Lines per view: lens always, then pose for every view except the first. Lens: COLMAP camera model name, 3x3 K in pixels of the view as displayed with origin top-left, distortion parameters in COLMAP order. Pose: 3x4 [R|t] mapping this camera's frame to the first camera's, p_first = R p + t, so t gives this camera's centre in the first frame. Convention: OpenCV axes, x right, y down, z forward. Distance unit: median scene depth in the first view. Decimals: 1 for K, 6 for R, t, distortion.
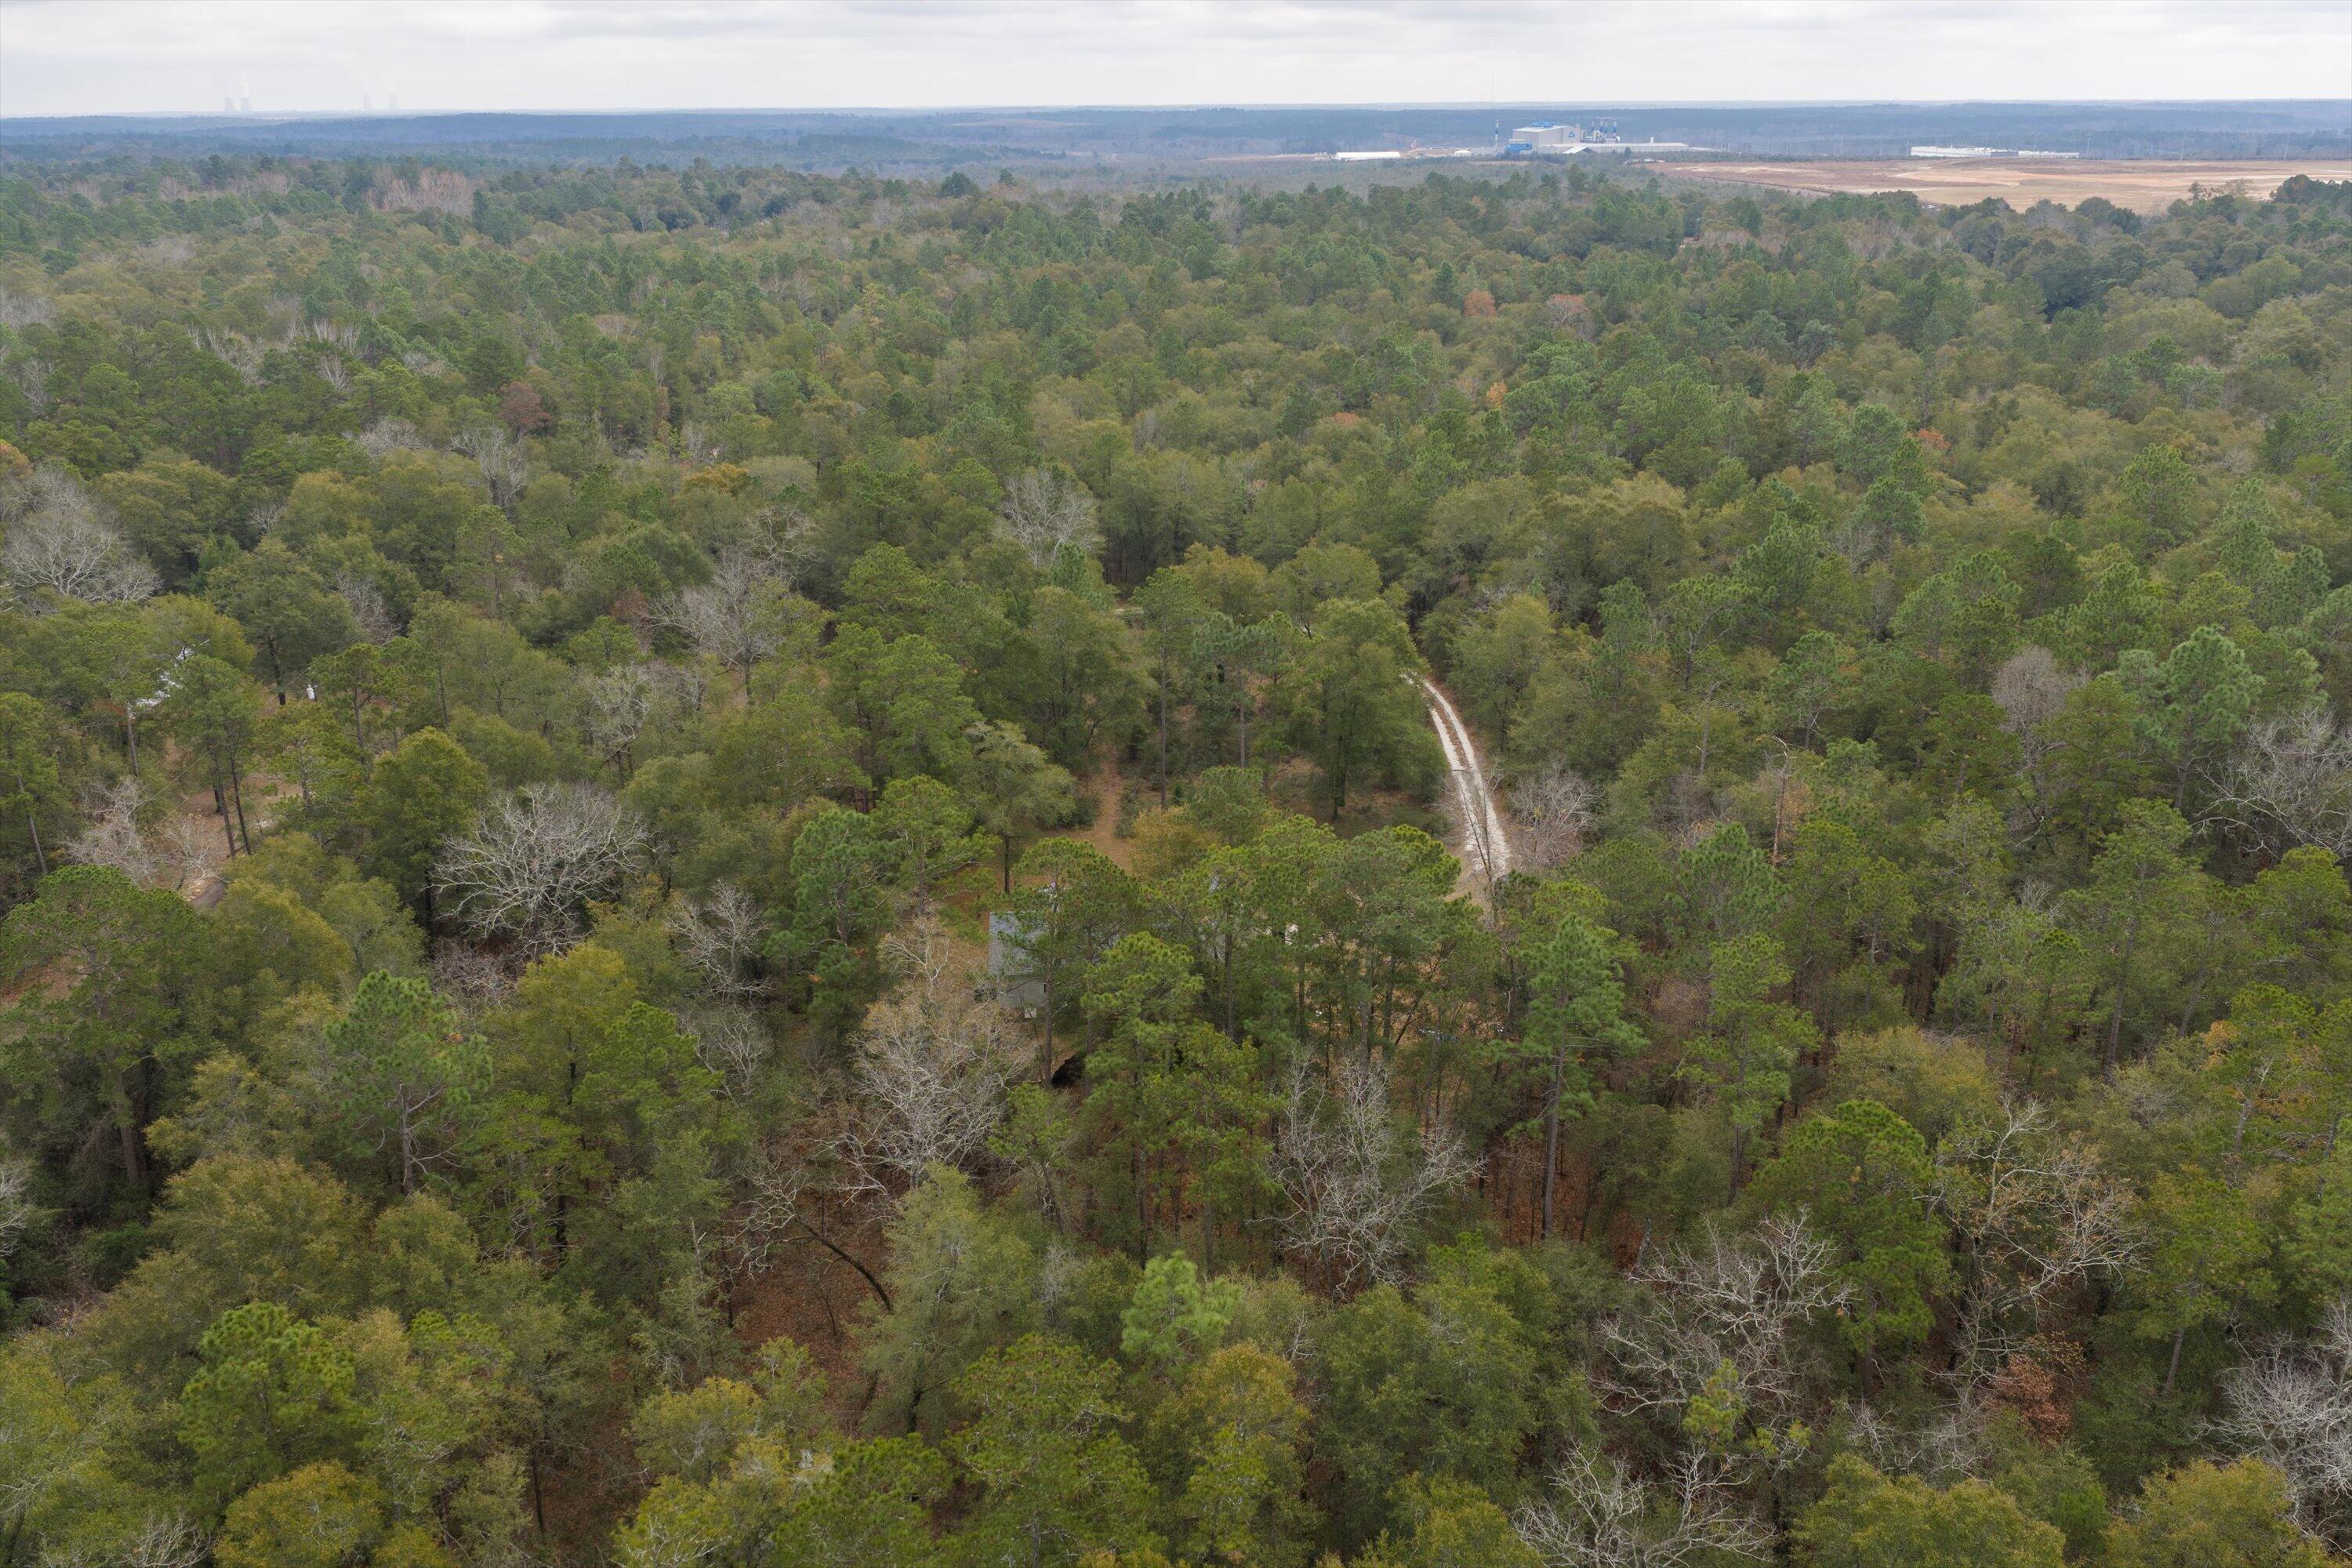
lens RADIAL K [[1948.8, 0, 1172.8], [0, 1948.8, 800.4], [0, 0, 1]] dist [0.016919, -0.030478]
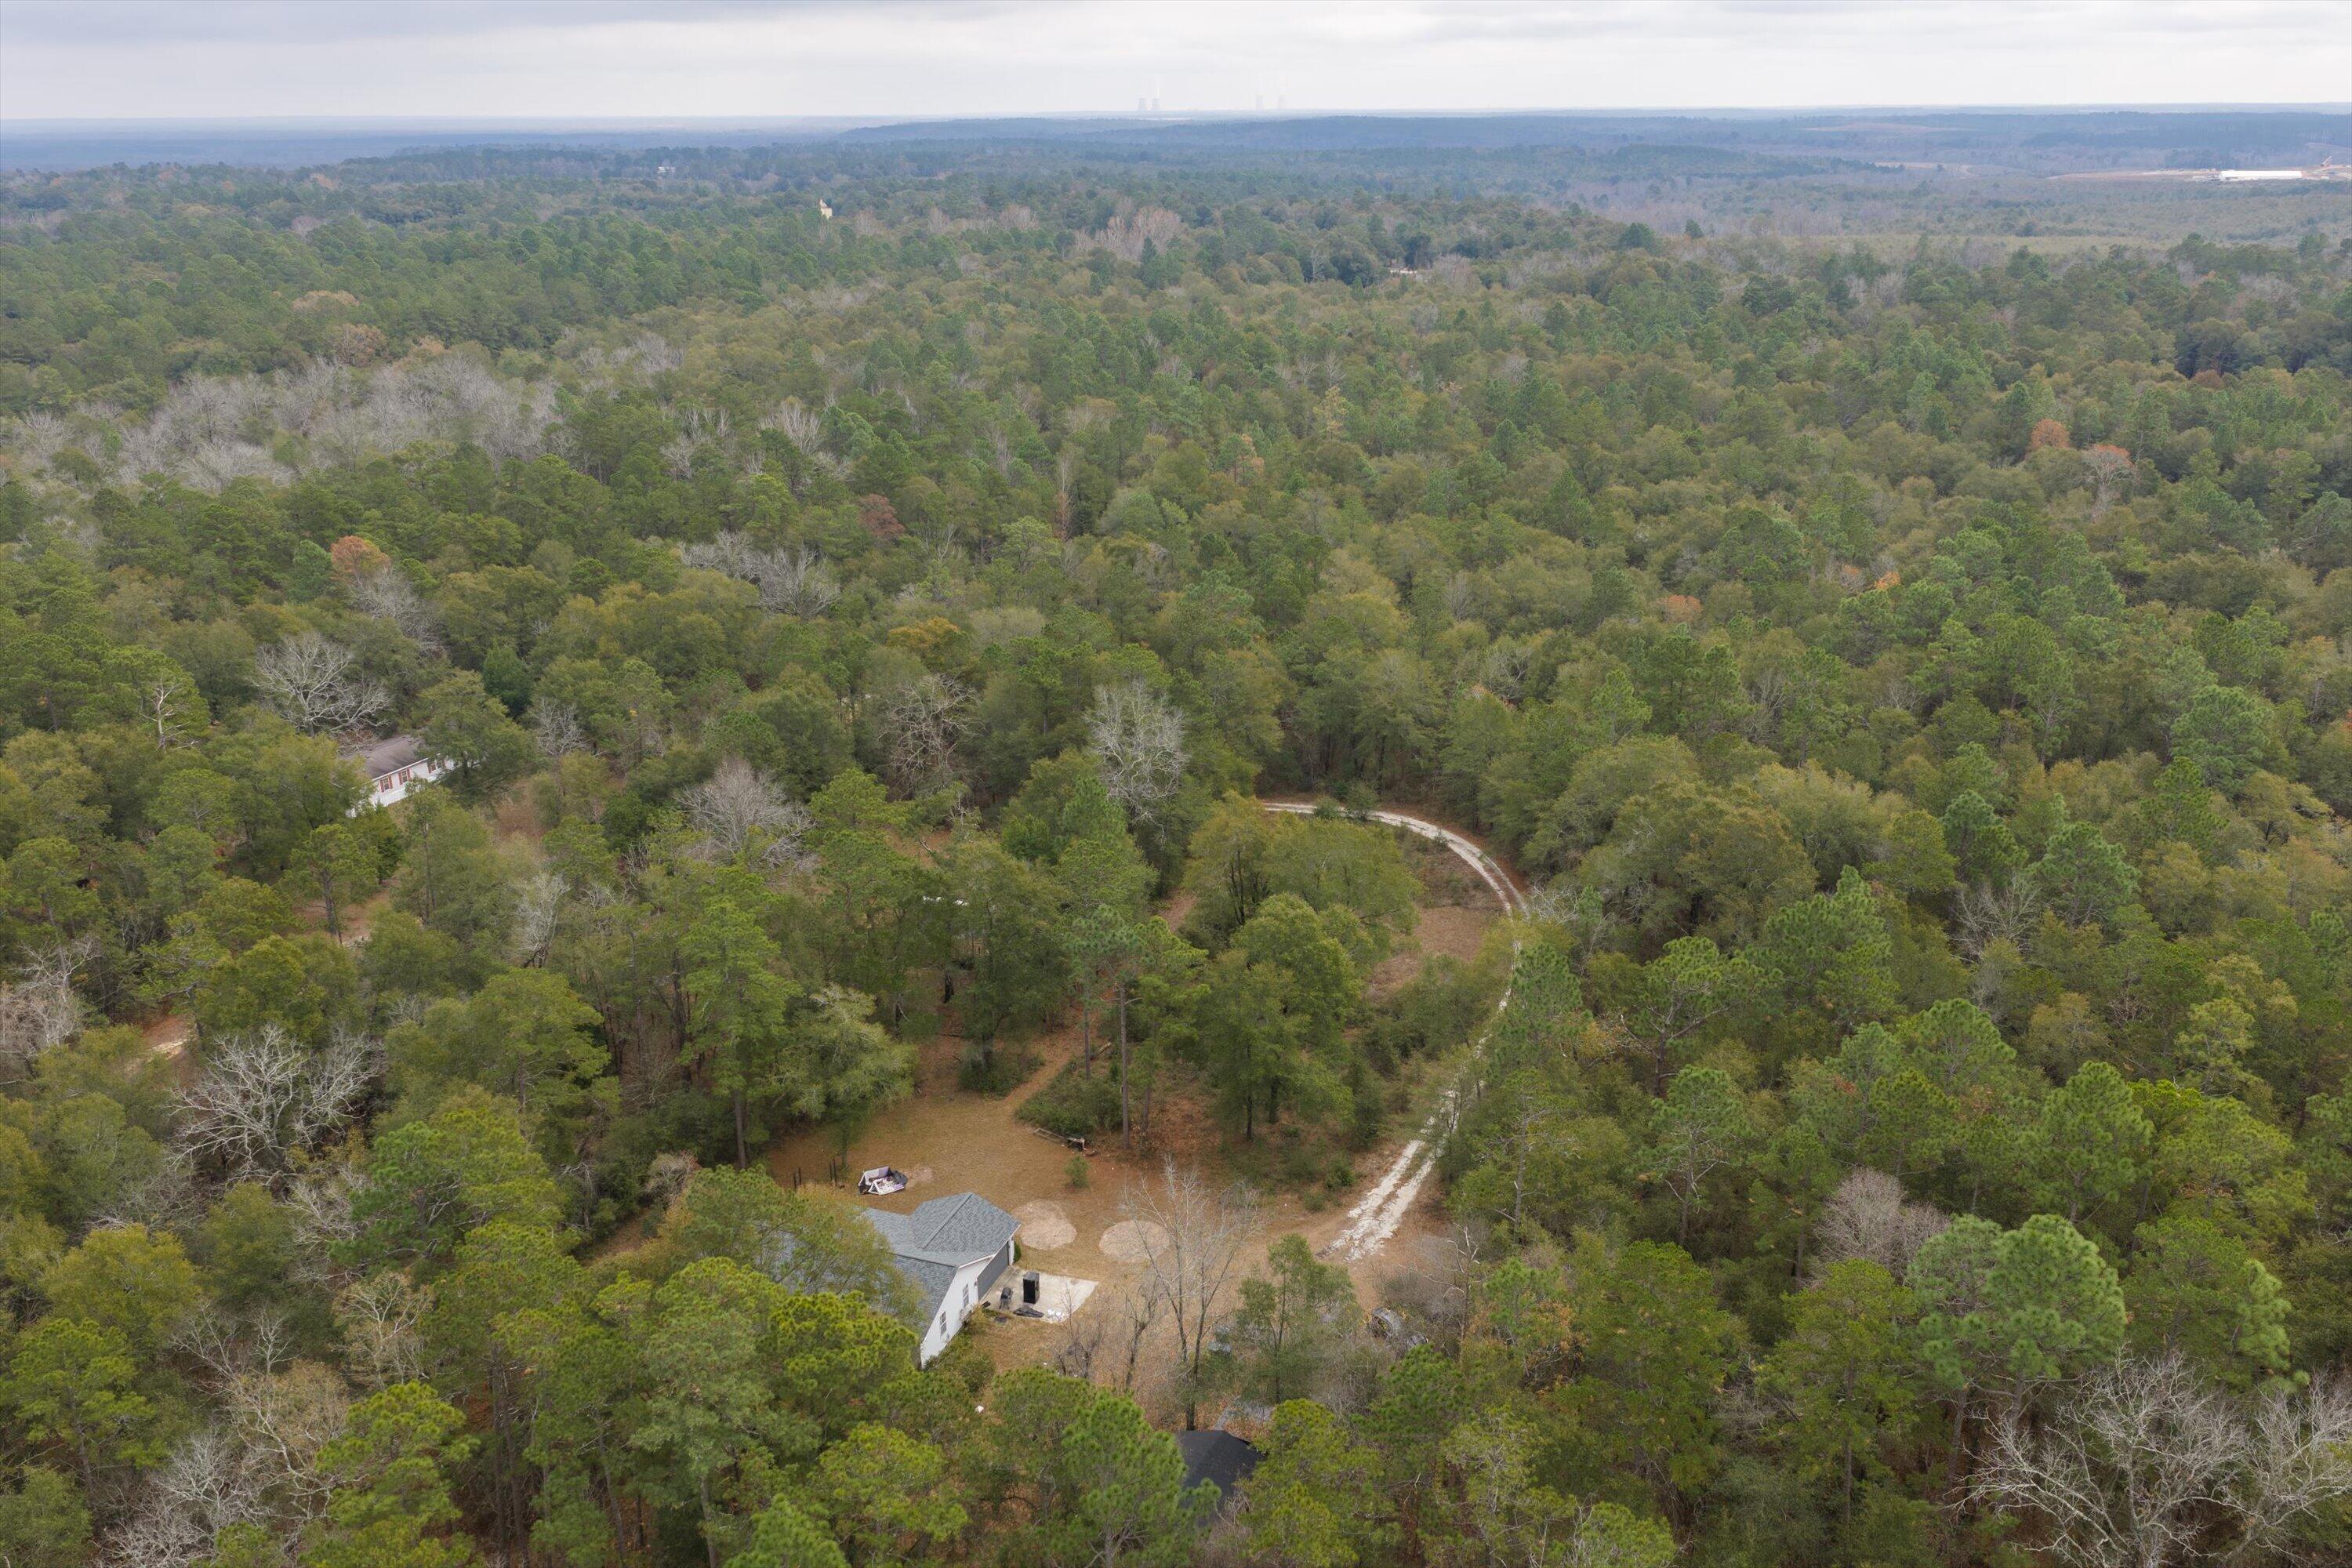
lens RADIAL K [[1948.8, 0, 1168.6], [0, 1948.8, 799.8], [0, 0, 1]] dist [0.016919, -0.030478]
pose [[0.914784, 0.134283, -0.380970, 0.283038], [-0.134137, 0.990593, 0.027071, -0.125907], [0.381021, 0.026338, 0.924191, 0.121666]]
